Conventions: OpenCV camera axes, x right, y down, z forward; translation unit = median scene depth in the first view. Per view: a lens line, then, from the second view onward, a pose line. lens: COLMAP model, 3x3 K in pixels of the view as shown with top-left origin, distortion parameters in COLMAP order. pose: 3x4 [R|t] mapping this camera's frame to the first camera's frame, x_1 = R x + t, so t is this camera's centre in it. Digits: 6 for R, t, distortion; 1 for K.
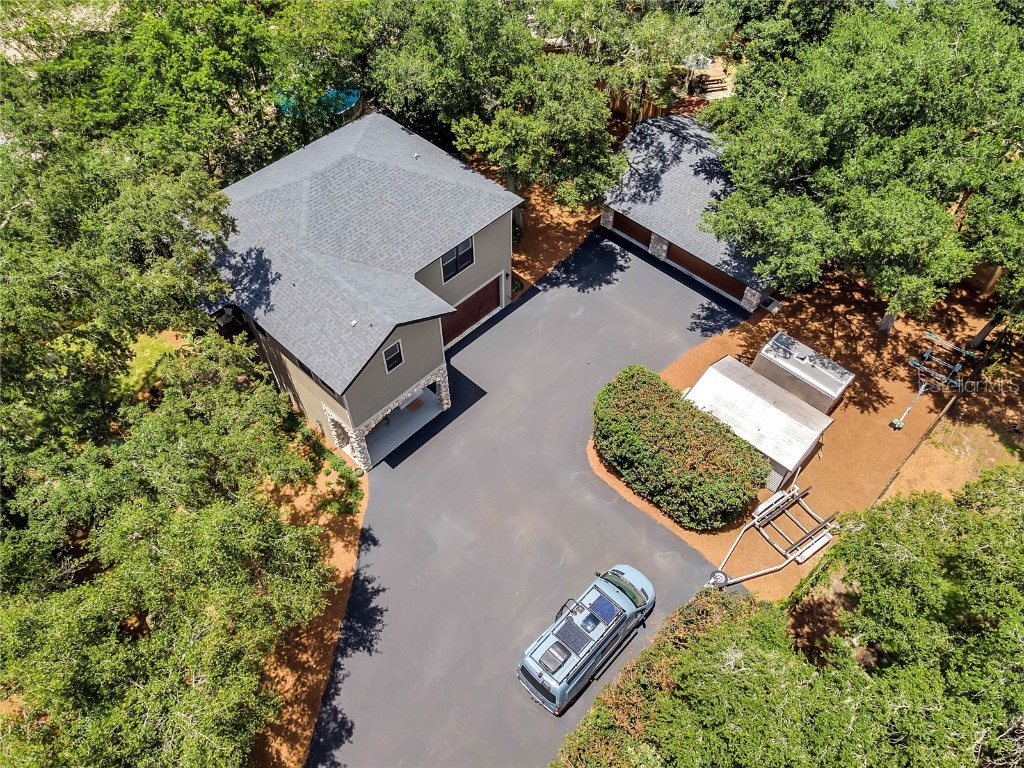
lens RADIAL K [[756.0, 0, 509.6], [0, 756.0, 386.0], [0, 0, 1]] dist [0.022447, 0.026901]
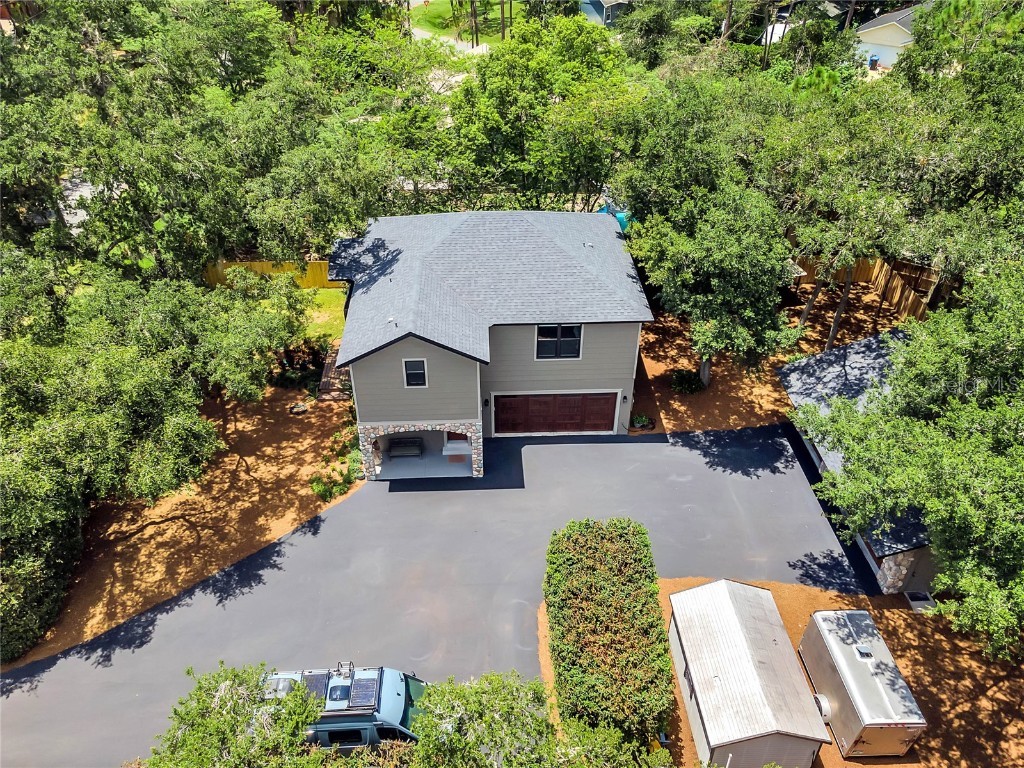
lens RADIAL K [[787.1, 0, 508.8], [0, 787.1, 385.4], [0, 0, 1]] dist [0.056305, 0.003726]
pose [[0.720696, 0.411452, -0.557946, 0.480025], [-0.544002, 0.834533, -0.087267, -0.001318], [0.429718, 0.366417, 0.825276, 0.172621]]
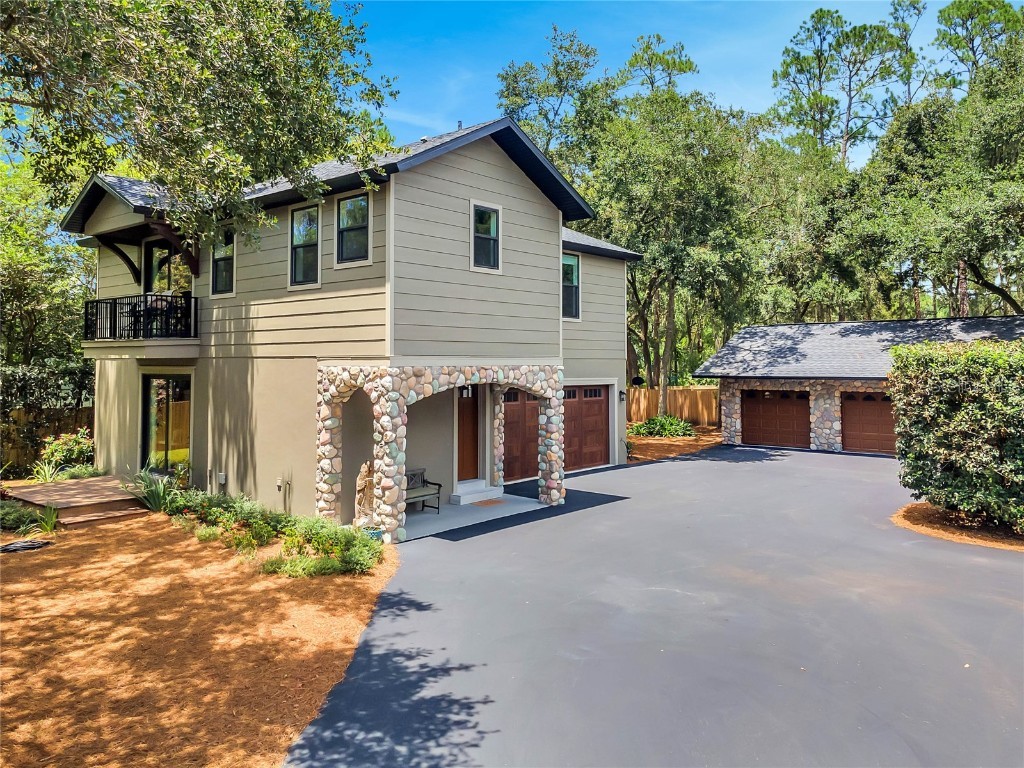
lens RADIAL K [[756.0, 0, 507.0], [0, 756.0, 374.6], [0, 0, 1]] dist [0.022447, 0.026901]
pose [[0.998456, -0.001673, 0.055523, -0.151619], [0.044876, 0.613391, -0.788503, 0.378946], [-0.032739, 0.789778, 0.612519, 0.690128]]
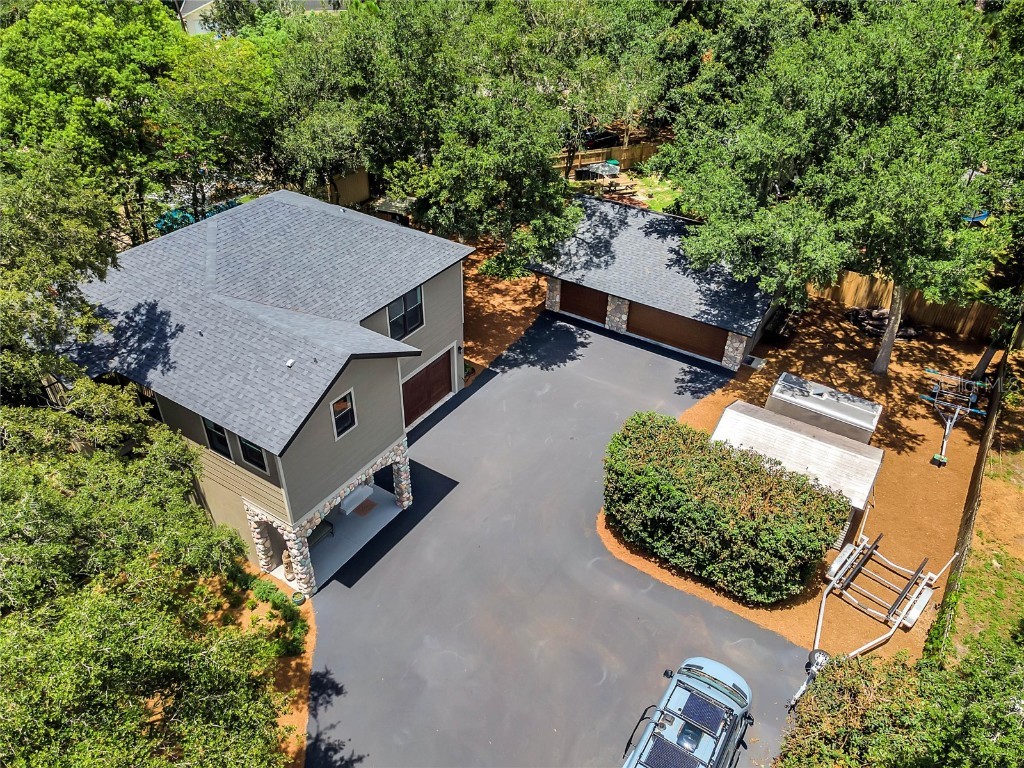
lens RADIAL K [[756.0, 0, 508.1], [0, 756.0, 388.3], [0, 0, 1]] dist [0.022447, 0.026901]
pose [[0.983208, -0.097856, 0.154033, -0.096756], [0.136058, 0.955596, -0.261391, 0.138480], [-0.121615, 0.277959, 0.952863, 0.238022]]
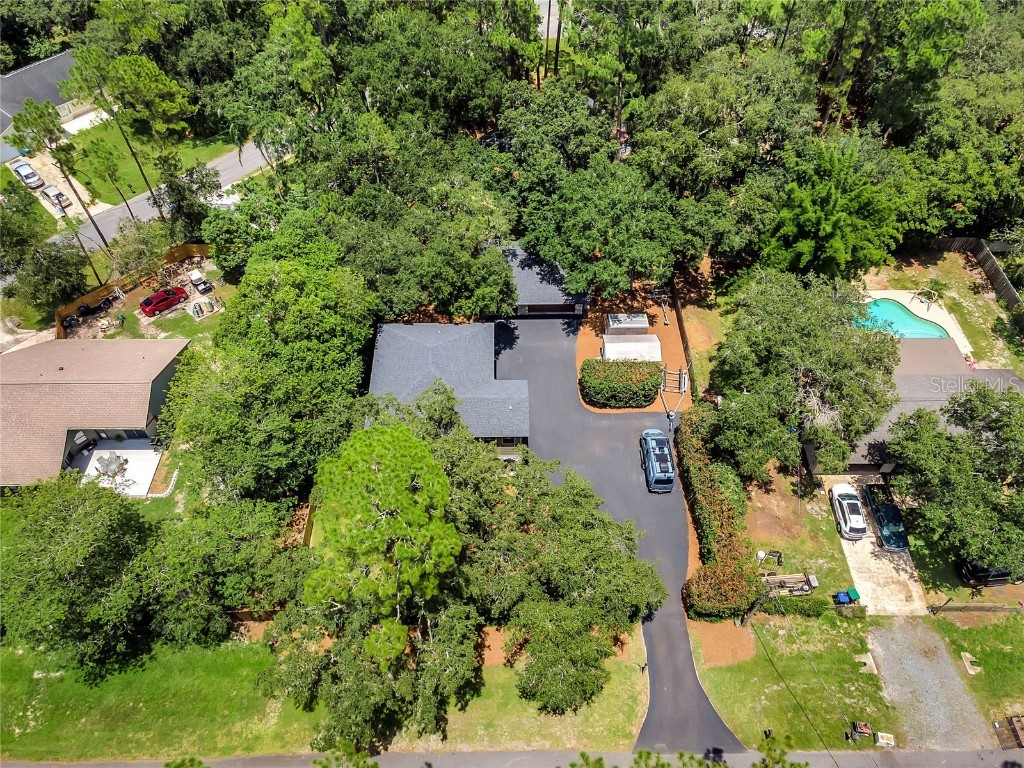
lens RADIAL K [[756.0, 0, 509.0], [0, 756.0, 384.4], [0, 0, 1]] dist [0.022447, 0.026901]
pose [[0.712565, -0.540403, 0.447455, -0.979045], [0.554440, 0.824534, 0.112874, -0.330220], [-0.429939, 0.167657, 0.887155, -0.799177]]
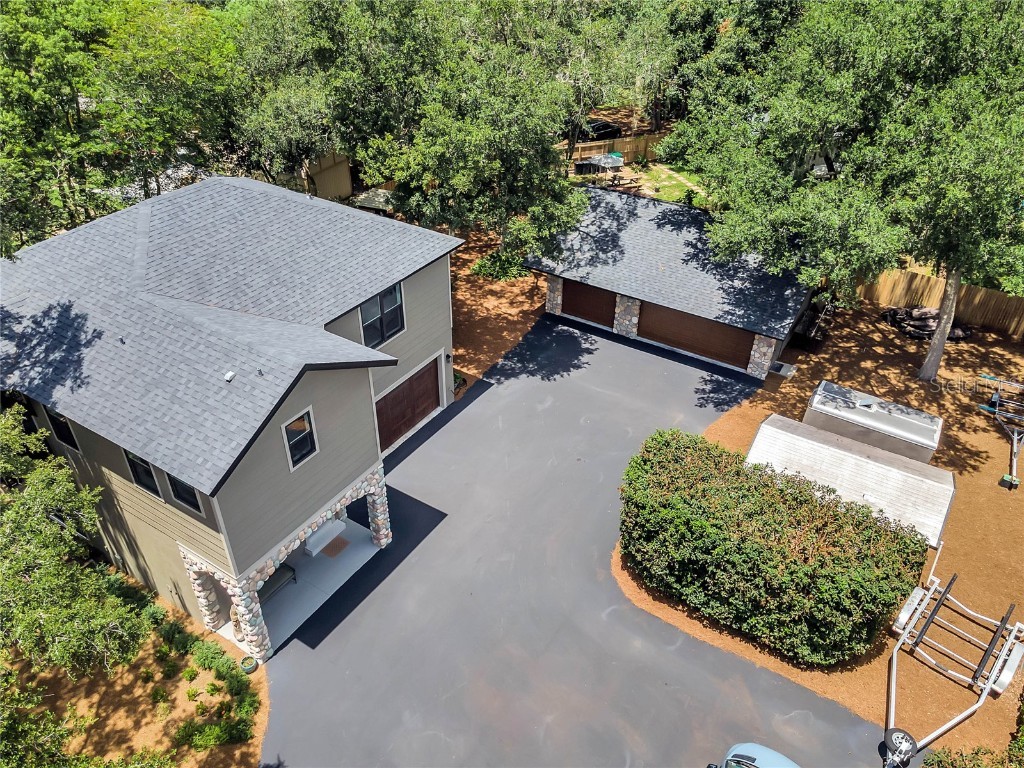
lens RADIAL K [[756.0, 0, 507.8], [0, 756.0, 389.6], [0, 0, 1]] dist [0.022447, 0.026901]
pose [[0.981774, -0.106374, 0.157493, -0.074862], [0.146554, 0.951351, -0.271021, 0.100564], [-0.121002, 0.289163, 0.949602, 0.357974]]
